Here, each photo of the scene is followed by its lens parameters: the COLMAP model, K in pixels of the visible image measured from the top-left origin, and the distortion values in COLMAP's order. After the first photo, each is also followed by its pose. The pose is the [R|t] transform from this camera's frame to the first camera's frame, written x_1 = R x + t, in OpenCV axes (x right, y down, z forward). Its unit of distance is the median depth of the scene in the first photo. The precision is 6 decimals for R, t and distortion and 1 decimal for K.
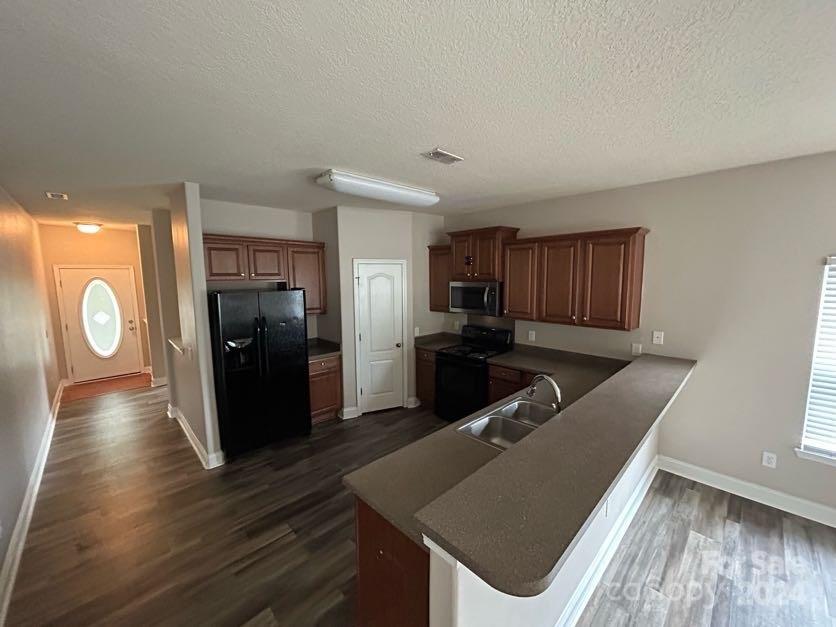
lens RADIAL K [[333.5, 0, 422.3], [0, 333.5, 312.3], [0, 0, 1]] dist [0.001774, -0.000650]
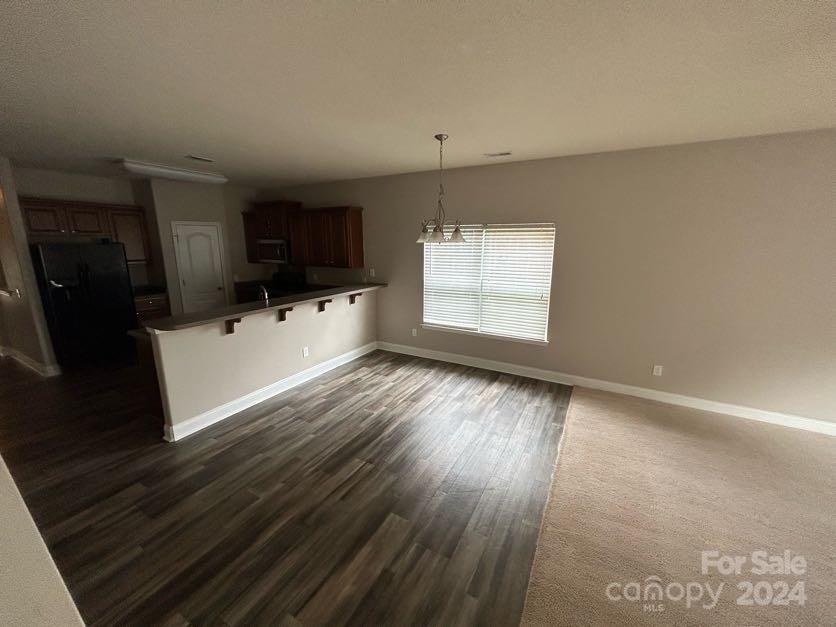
lens RADIAL K [[333.5, 0, 419.8], [0, 333.5, 309.4], [0, 0, 1]] dist [0.001774, -0.000650]
pose [[0.959586, -0.047331, 0.277406, 0.357516], [0.022774, 0.995582, 0.091087, 0.089026], [-0.280492, -0.081088, 0.956425, -0.555951]]
